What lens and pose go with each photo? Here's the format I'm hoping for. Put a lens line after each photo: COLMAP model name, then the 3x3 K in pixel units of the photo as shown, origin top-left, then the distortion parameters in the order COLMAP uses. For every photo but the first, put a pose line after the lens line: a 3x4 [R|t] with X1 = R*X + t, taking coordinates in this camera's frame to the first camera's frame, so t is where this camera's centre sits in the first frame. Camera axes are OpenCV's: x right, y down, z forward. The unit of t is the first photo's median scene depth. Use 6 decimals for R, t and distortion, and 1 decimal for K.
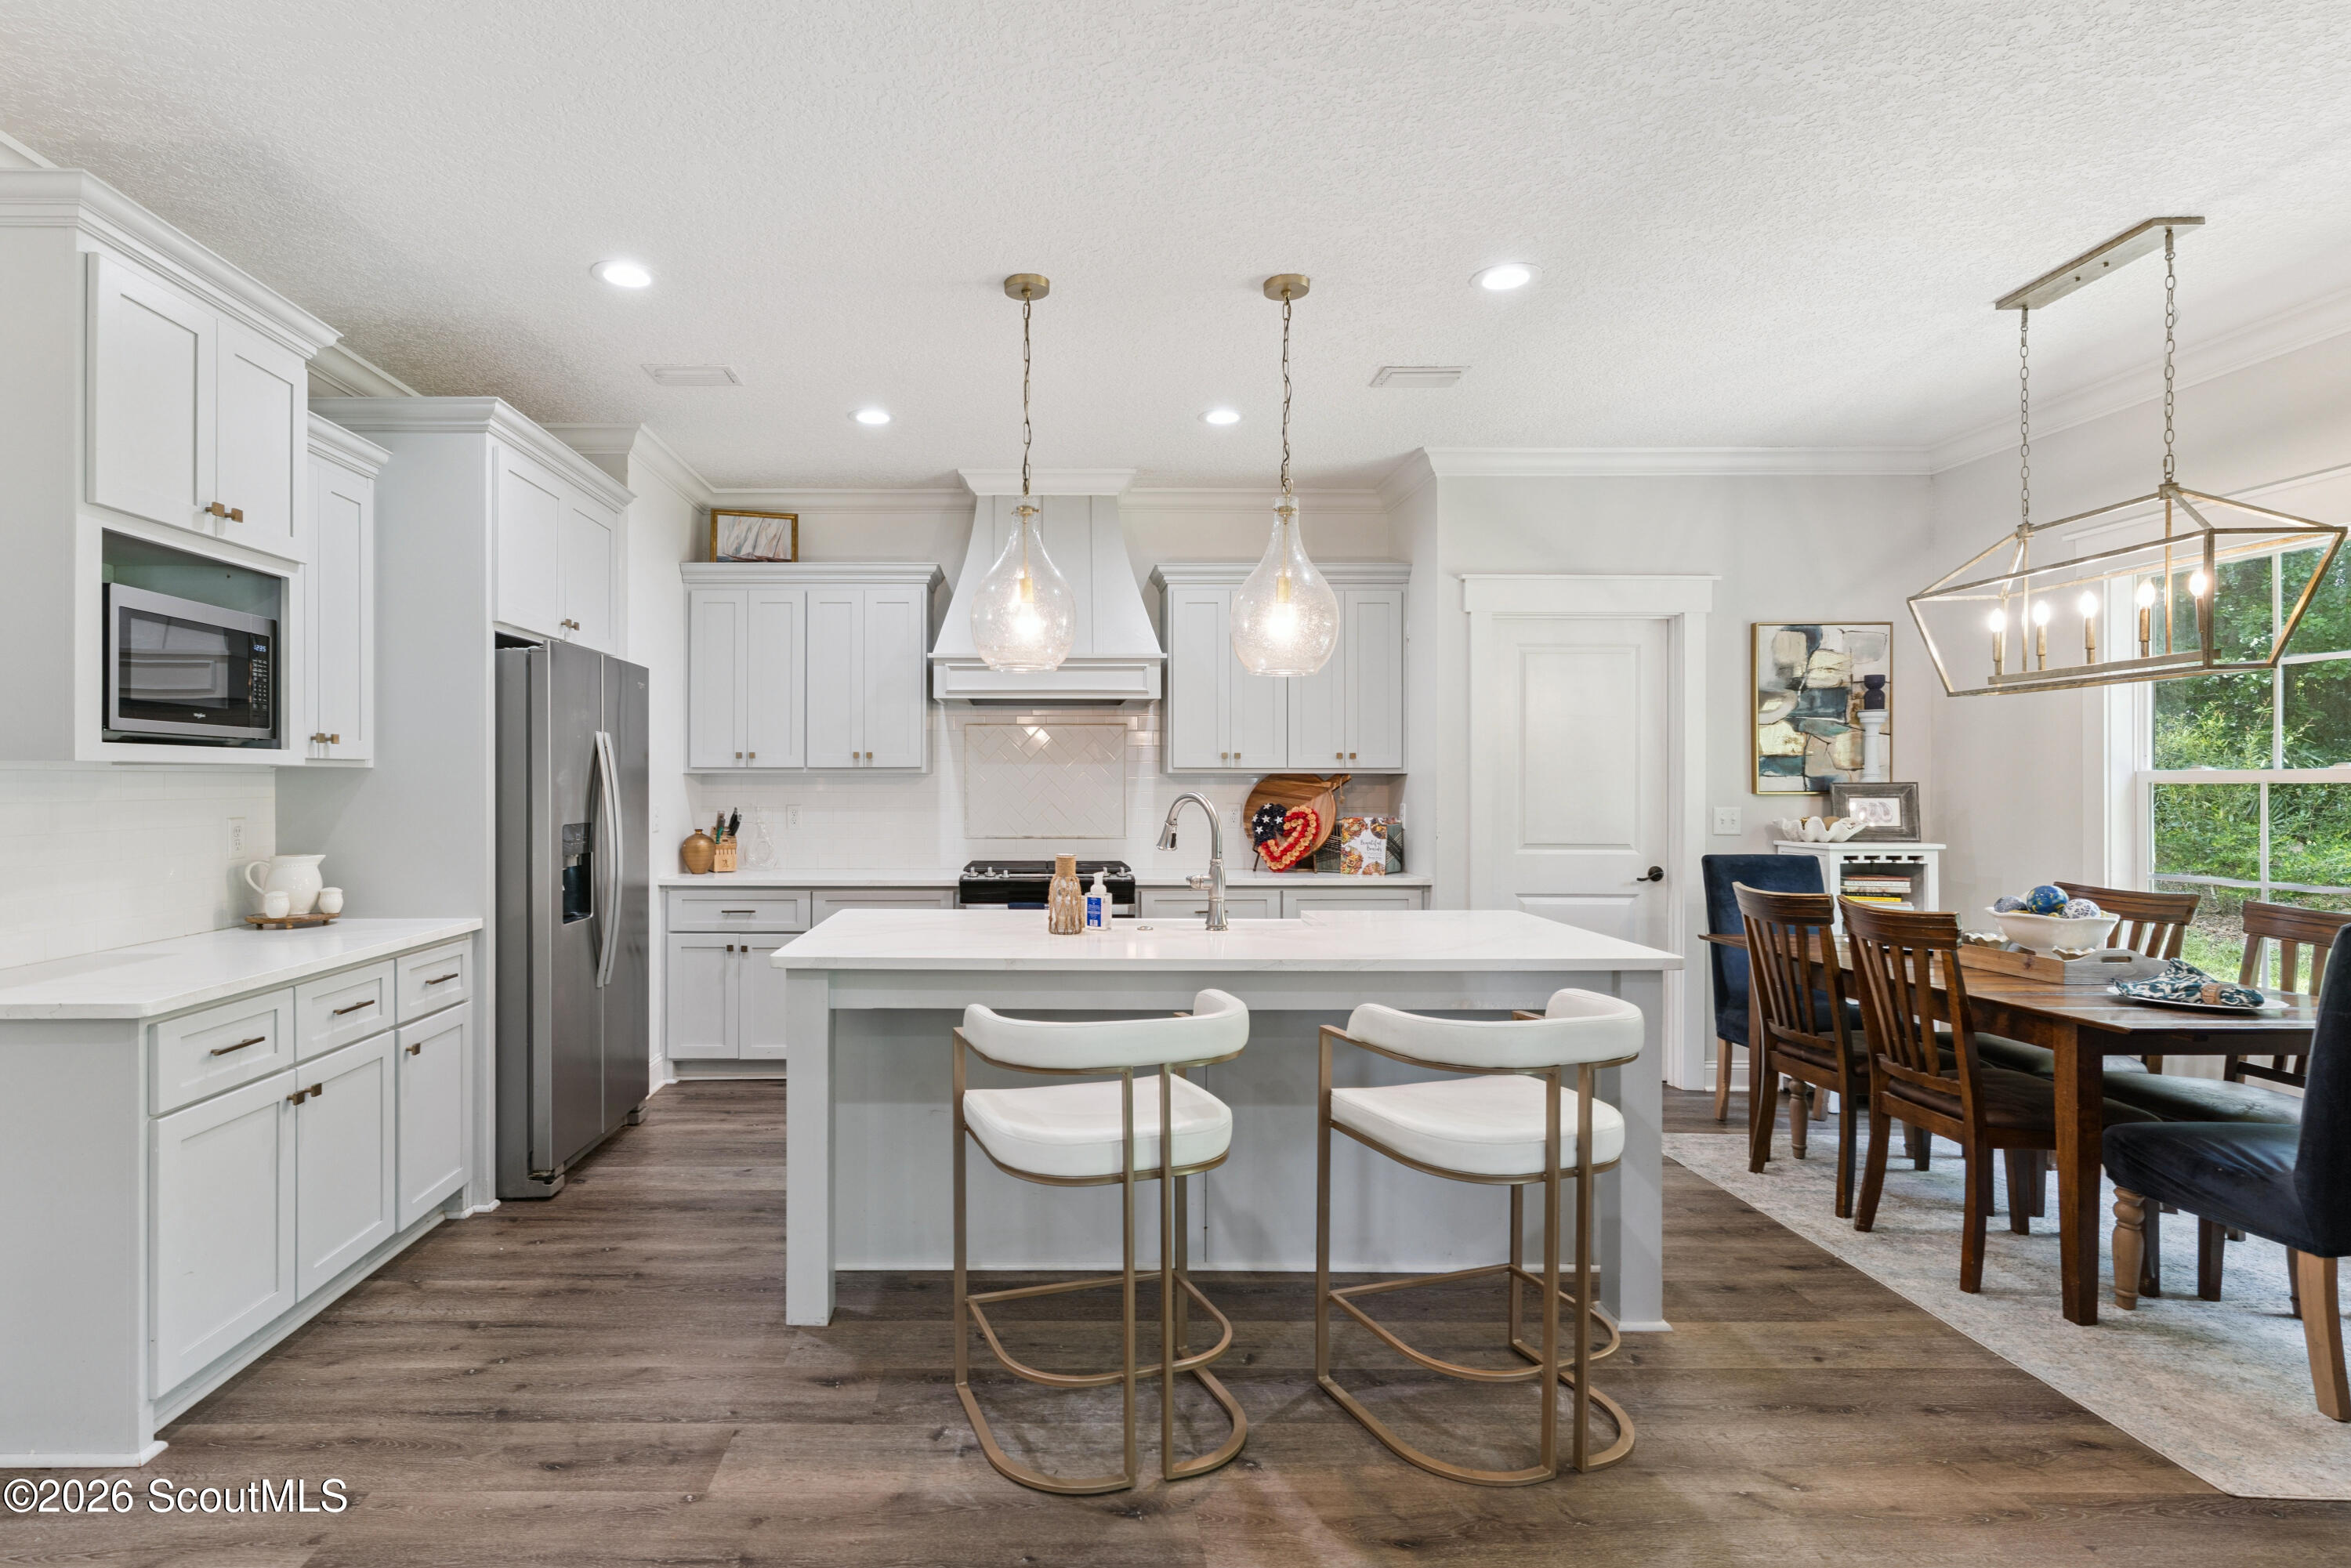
lens RADIAL K [[1166.6, 0, 1043.9], [0, 1166.6, 784.8], [0, 0, 1]] dist [0.001580, 0.000081]
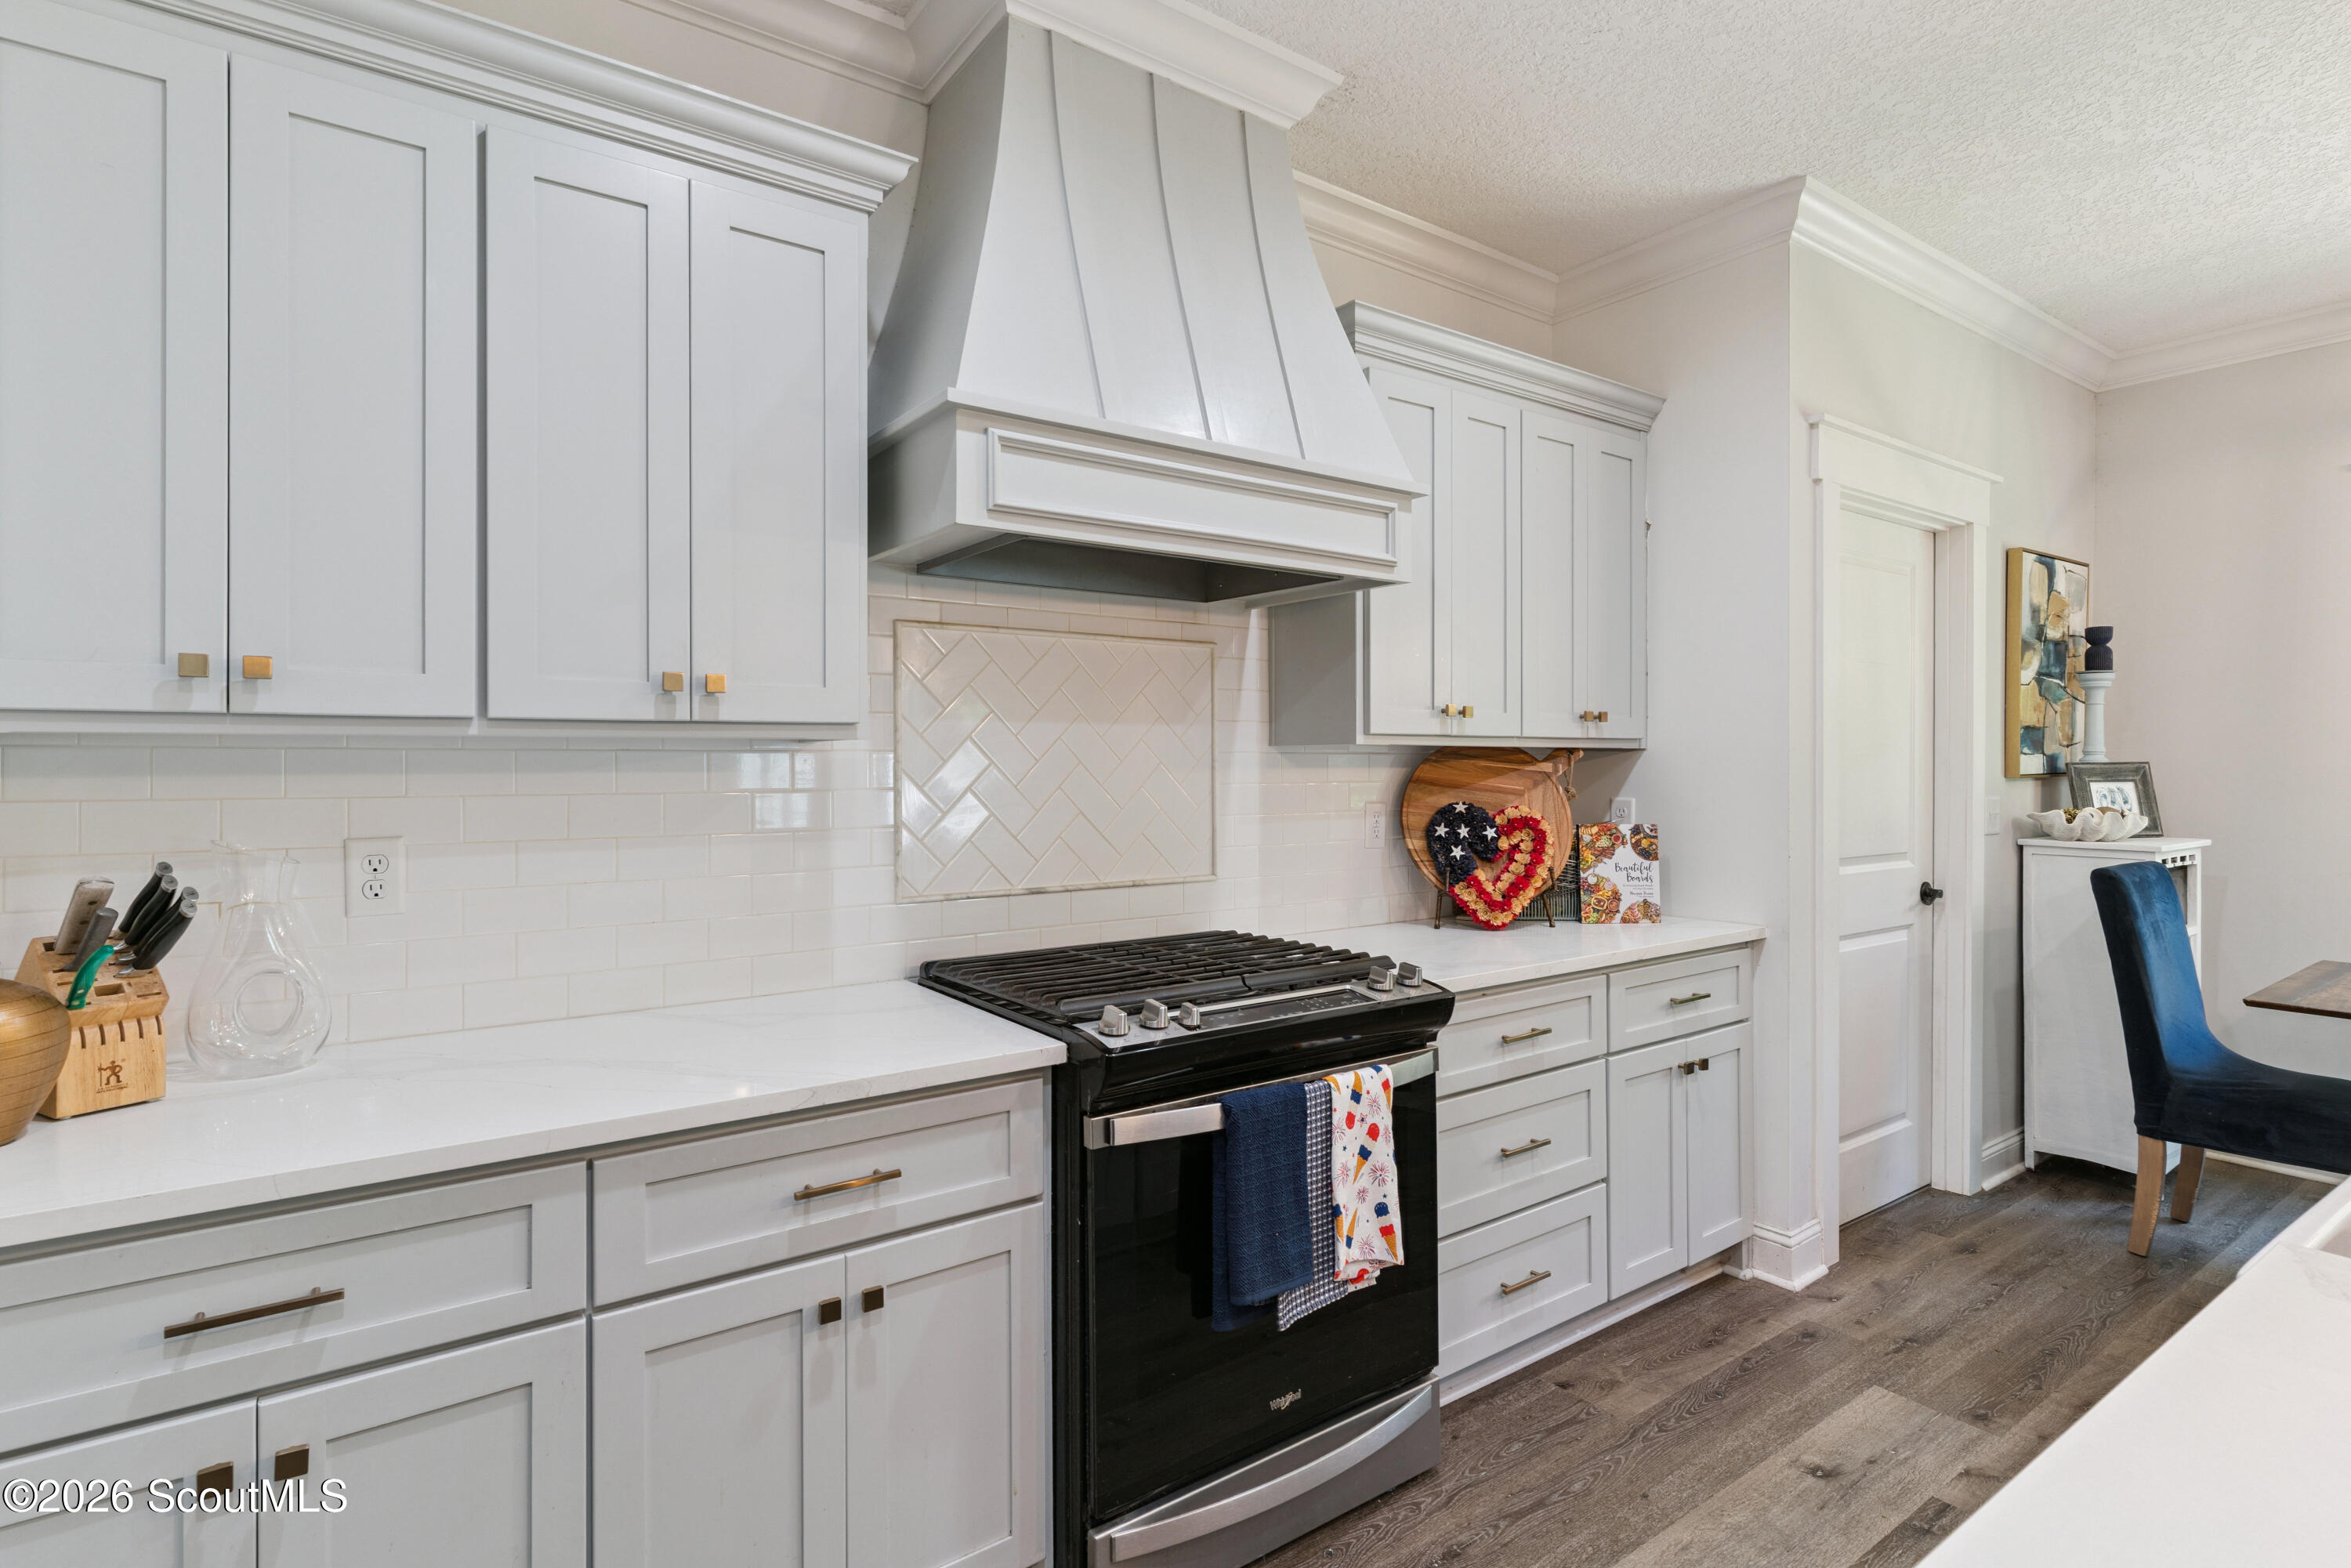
lens RADIAL K [[1153.4, 0, 1179.2], [0, 1153.4, 763.9], [0, 0, 1]] dist [-0.002841, 0.003187]
pose [[0.812067, -0.002821, 0.583558, -0.246429], [0.001282, 0.999995, 0.003050, -0.003917], [-0.583563, -0.001729, 0.812066, 0.698659]]
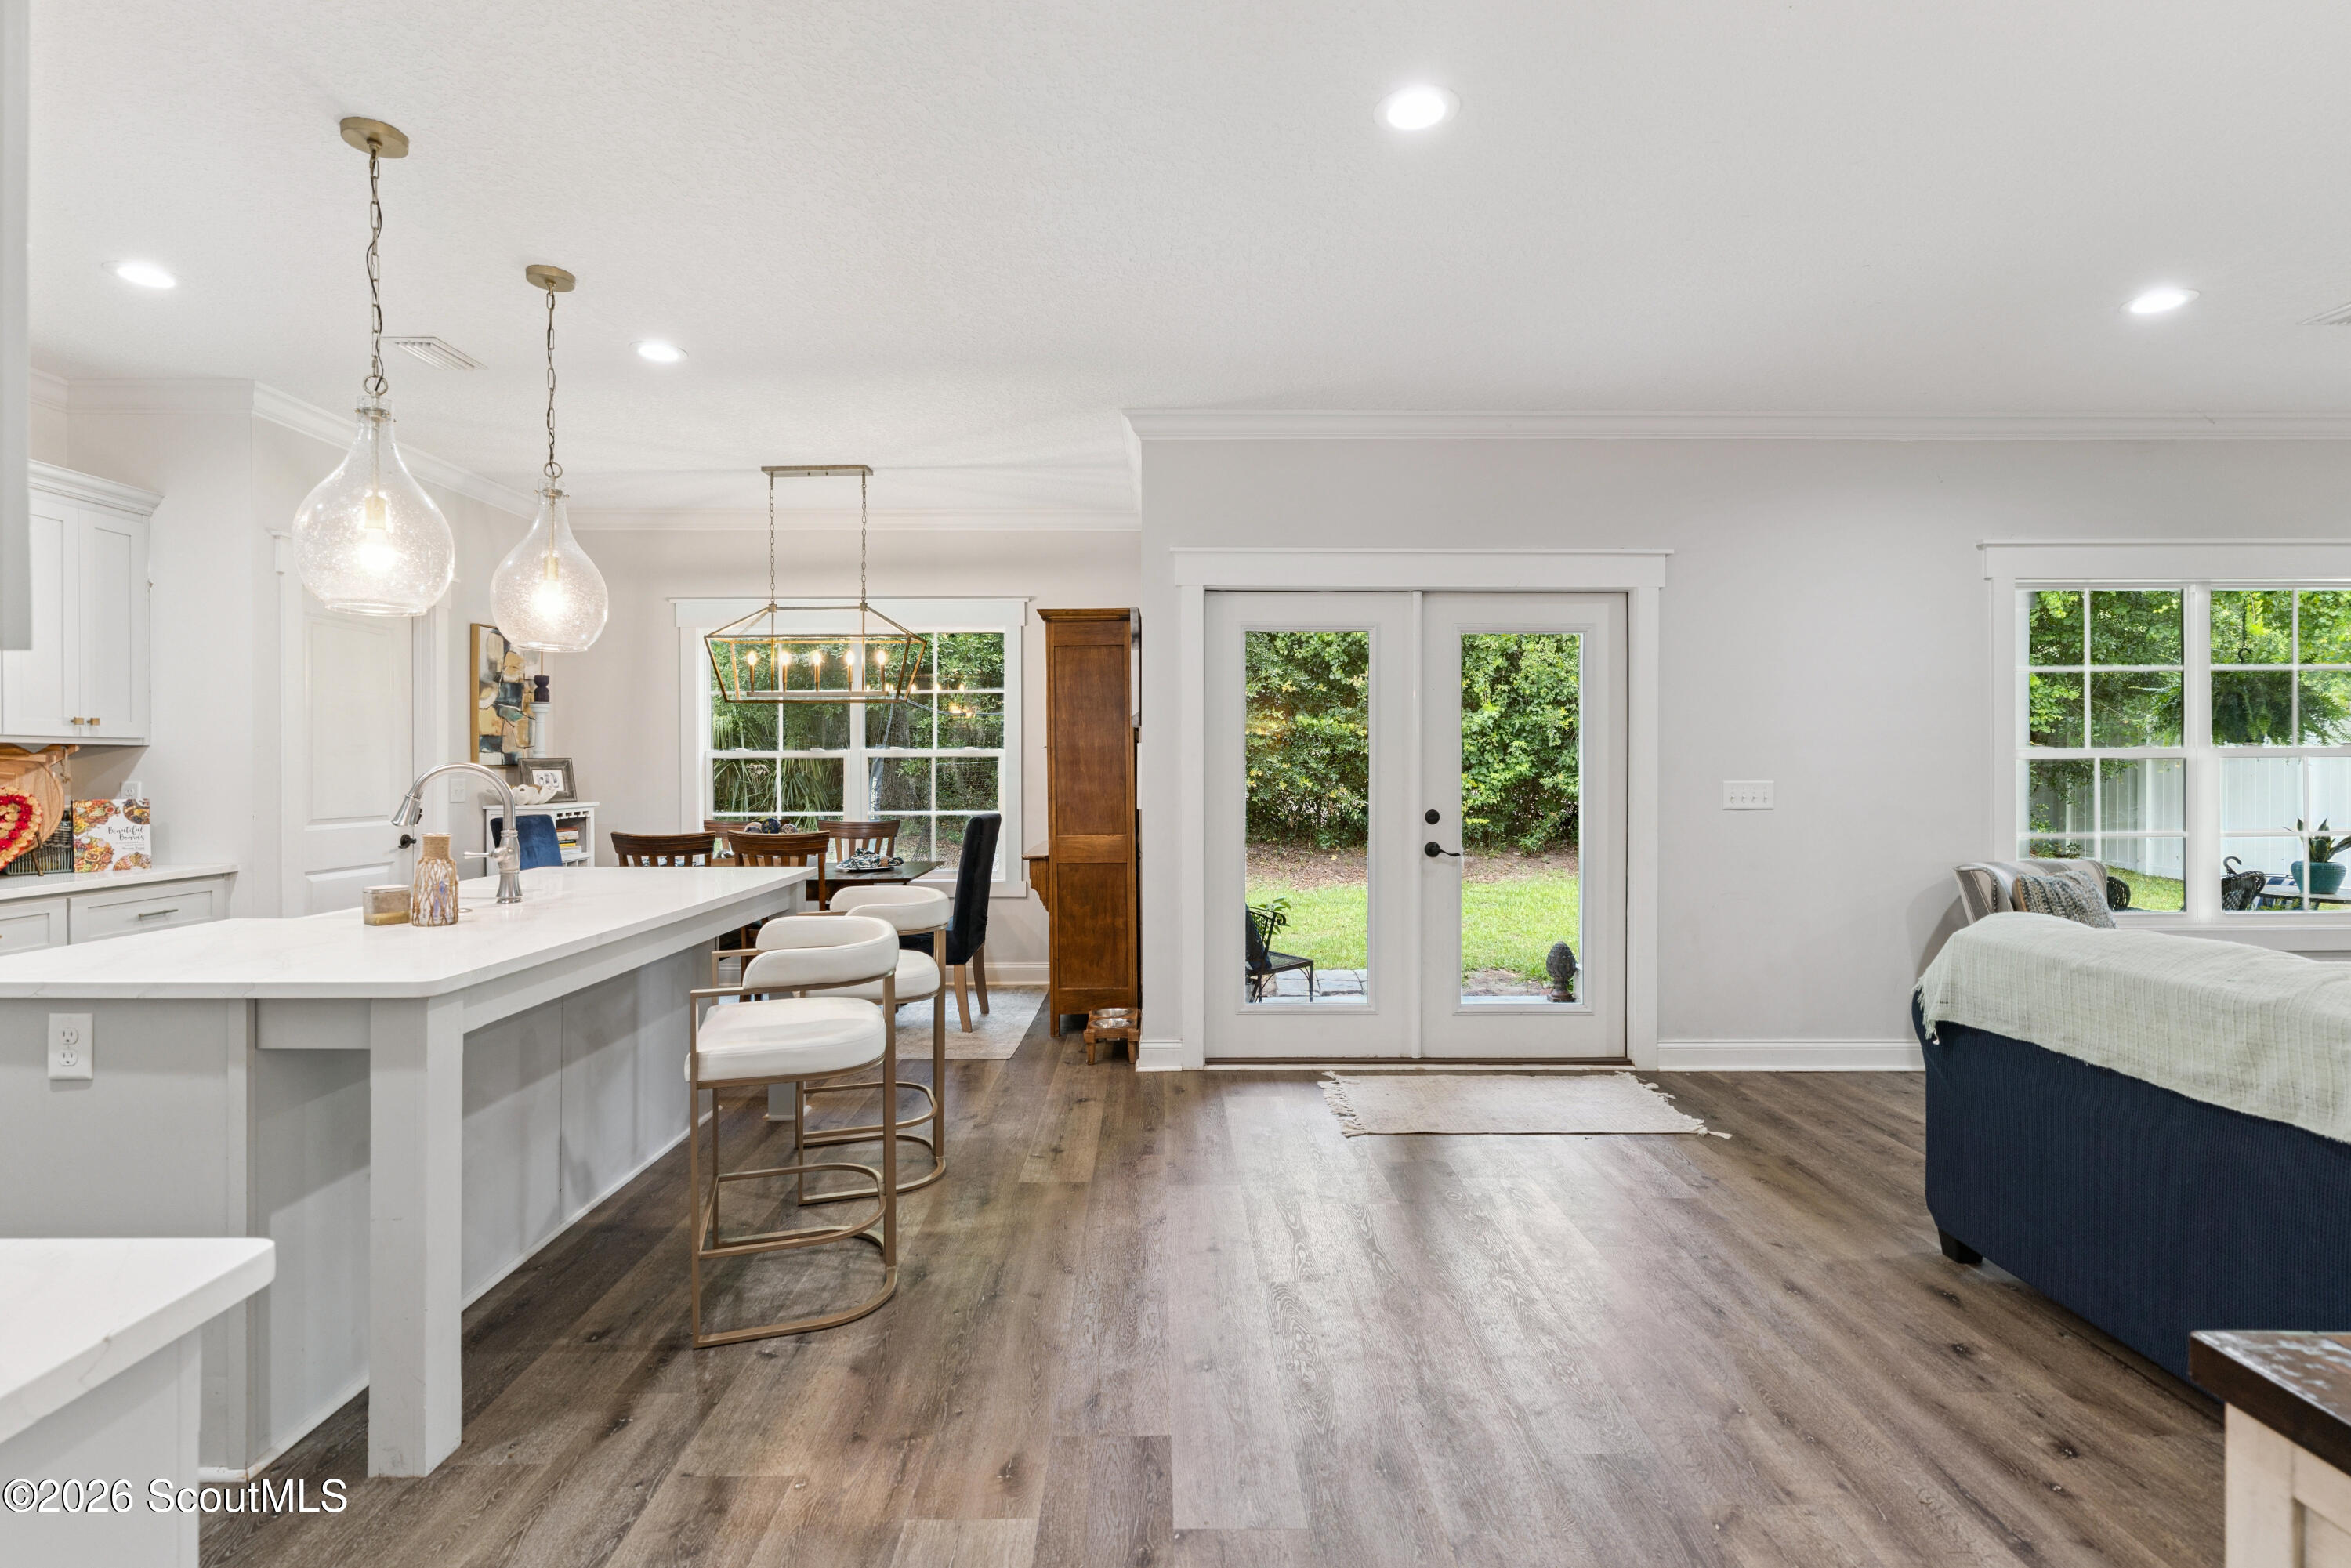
lens RADIAL K [[1114.7, 0, 1165.7], [0, 1114.7, 766.6], [0, 0, 1]] dist [0.003794, -0.001070]
pose [[-0.007596, -0.002976, 0.999967, -0.522525], [0.003024, 0.999991, 0.002999, 0.005911], [-0.999967, 0.003046, -0.007587, 0.298617]]
